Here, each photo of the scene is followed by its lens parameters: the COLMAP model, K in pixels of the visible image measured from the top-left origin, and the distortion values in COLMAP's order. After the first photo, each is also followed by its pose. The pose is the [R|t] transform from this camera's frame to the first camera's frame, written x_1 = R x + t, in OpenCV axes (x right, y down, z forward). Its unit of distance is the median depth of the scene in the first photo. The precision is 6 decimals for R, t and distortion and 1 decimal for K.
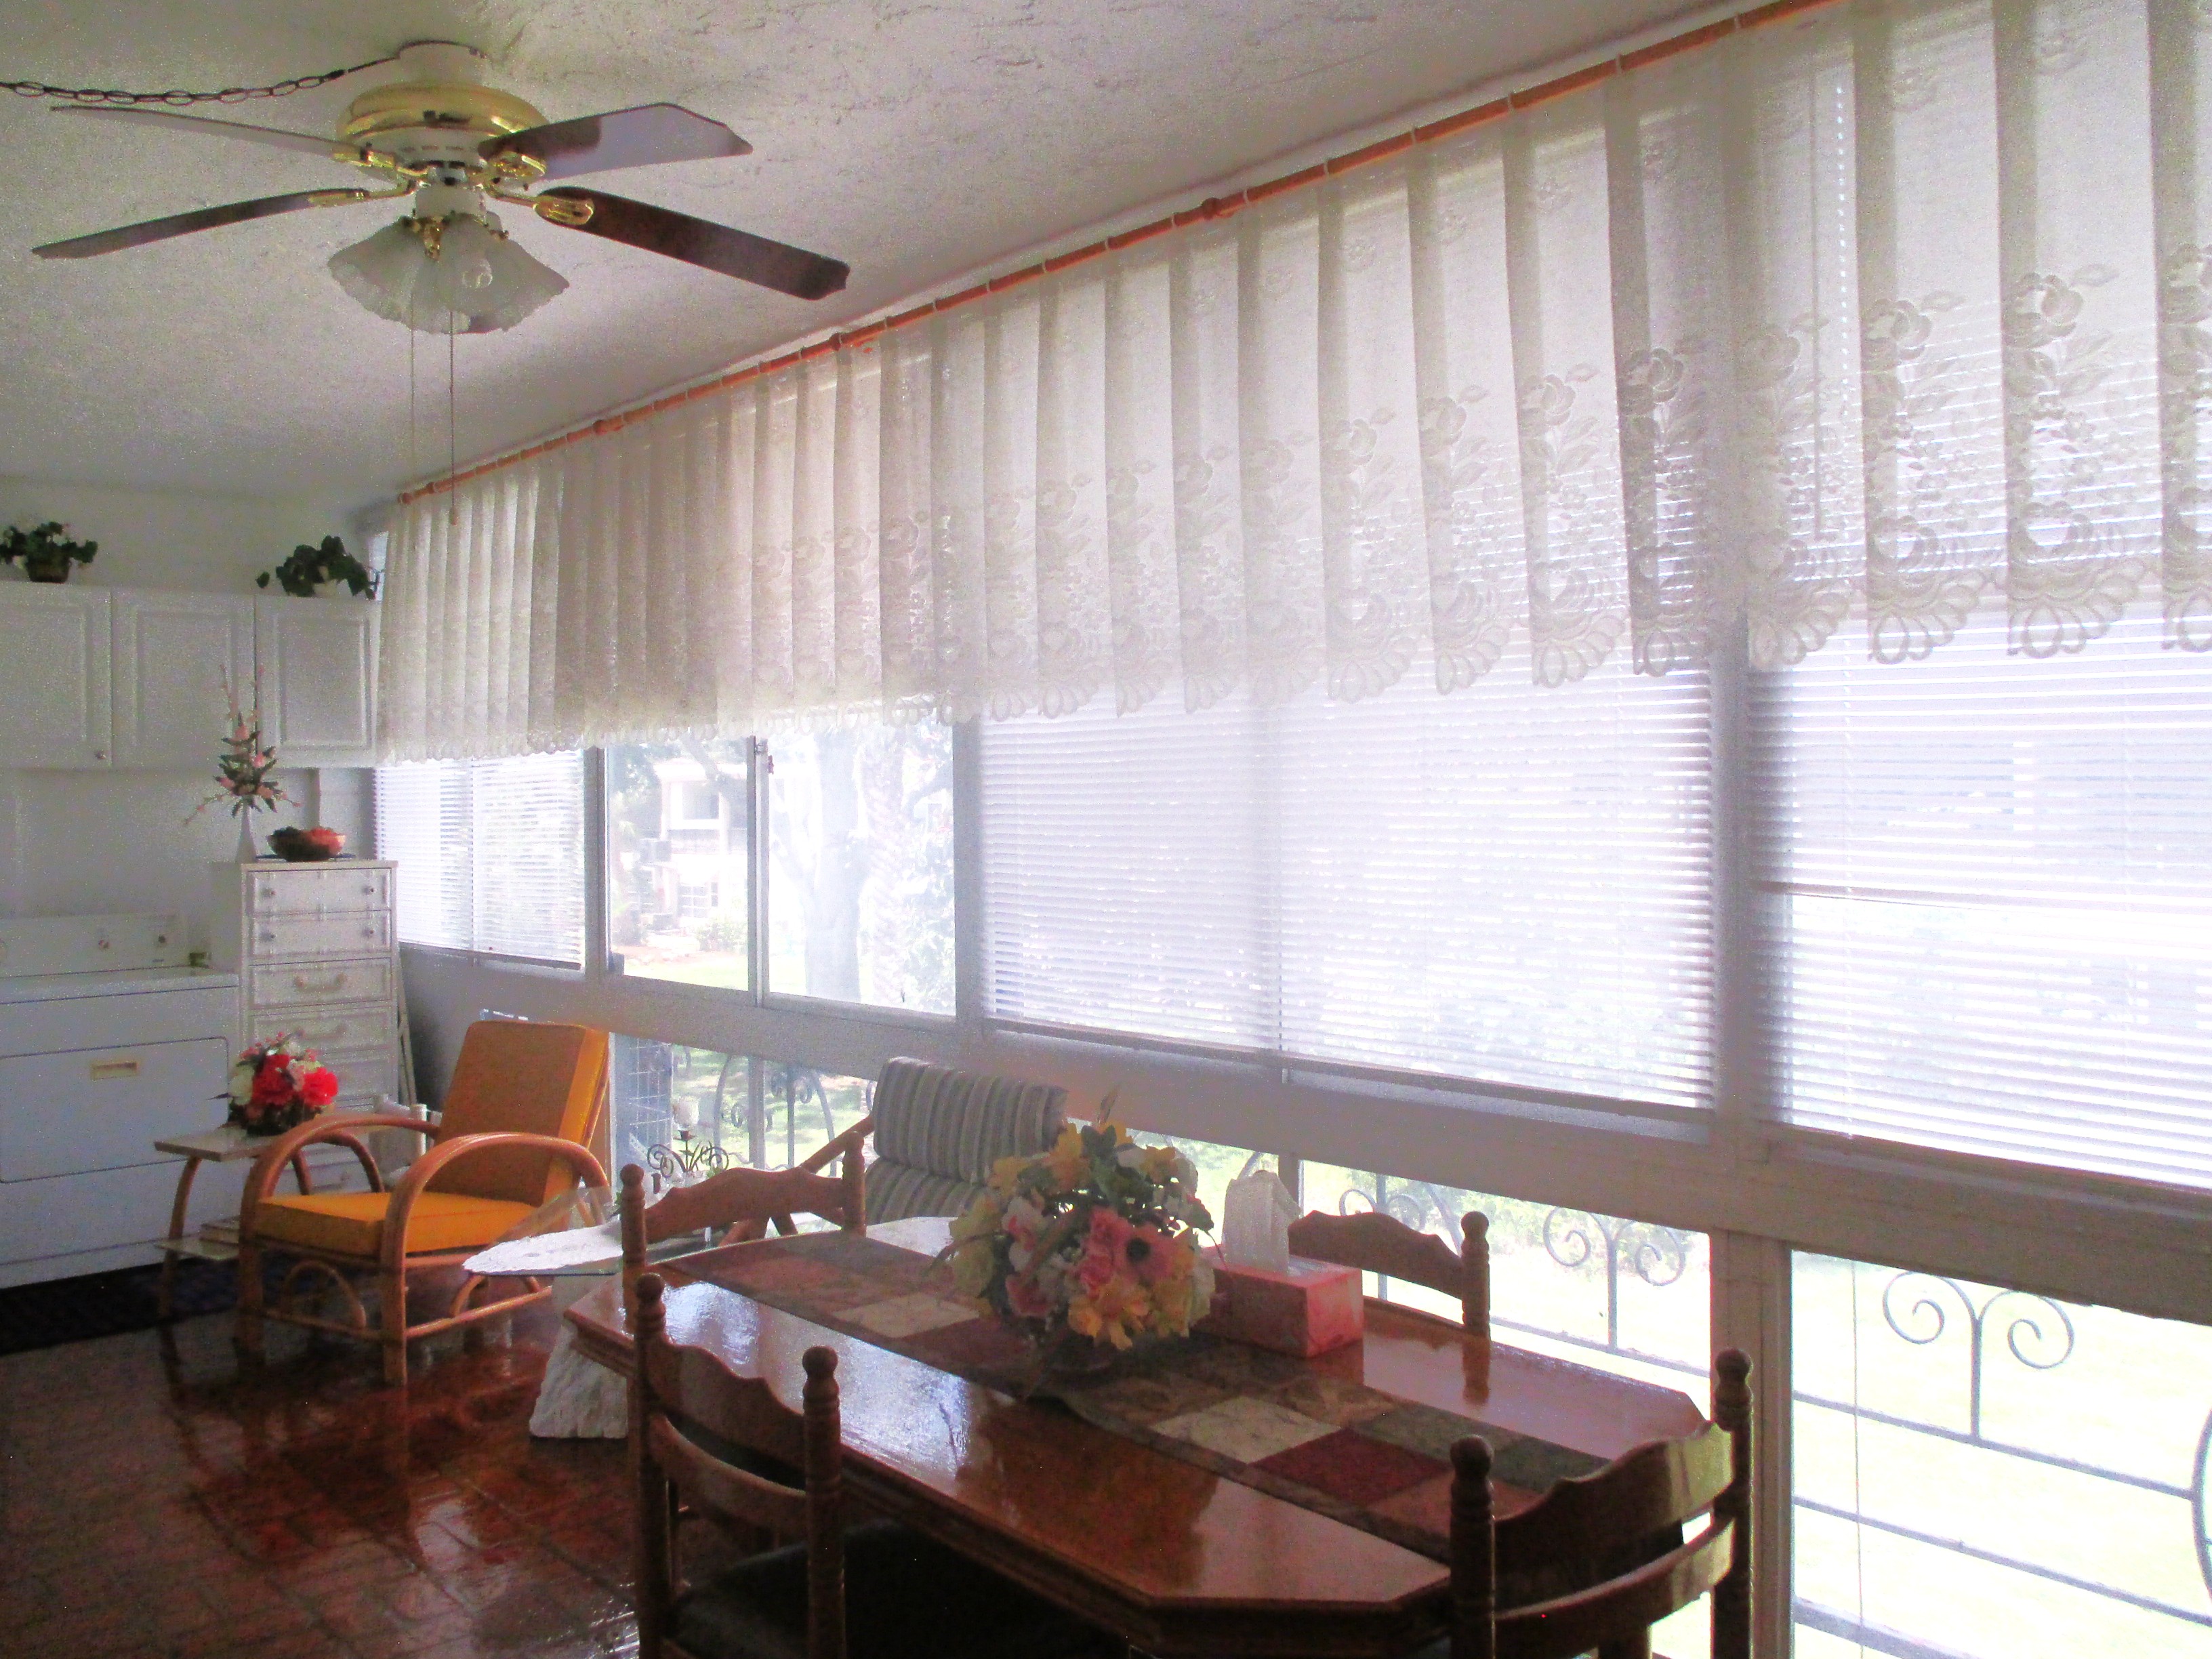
lens RADIAL K [[1840.1, 0, 1119.9], [0, 1840.1, 807.6], [0, 0, 1]] dist [-0.025308, 0.019396]
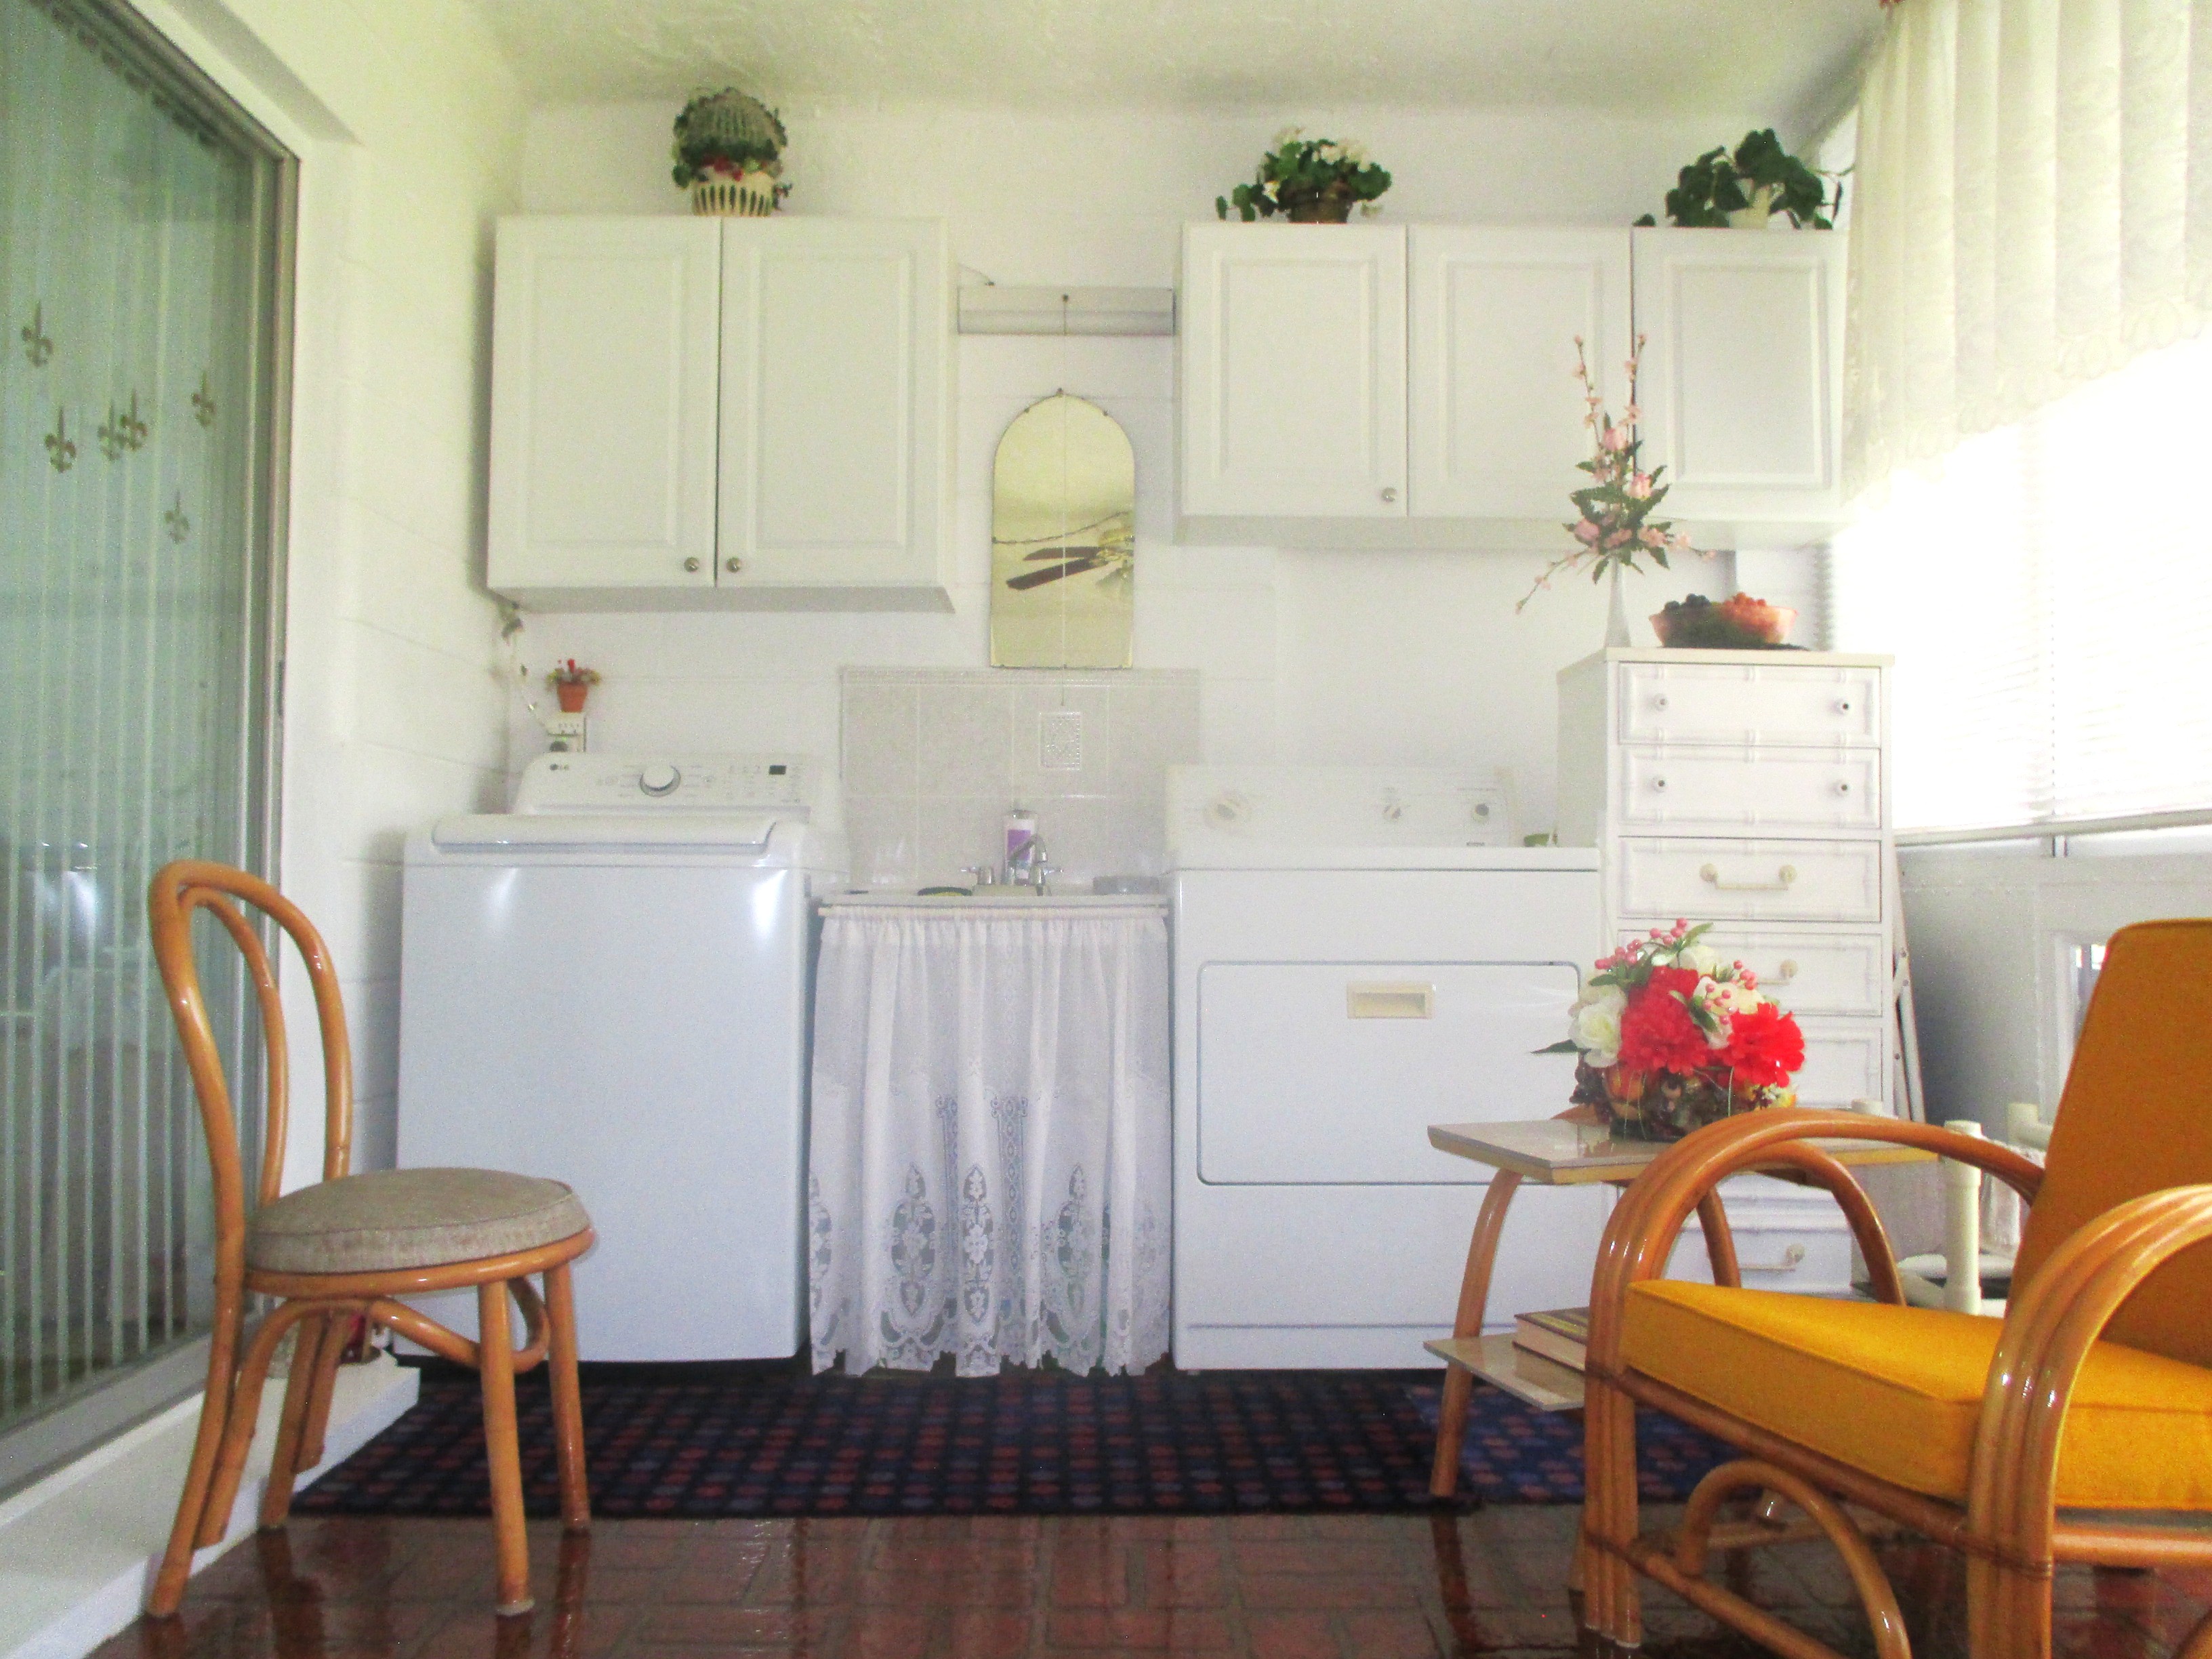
lens RADIAL K [[1840.1, 0, 1102.5], [0, 1840.1, 819.0], [0, 0, 1]] dist [-0.025308, 0.019396]
pose [[0.747606, -0.018108, -0.663895, -0.230362], [-0.013727, 0.998993, -0.042707, 0.105473], [0.664000, 0.041042, 0.746605, 0.494049]]
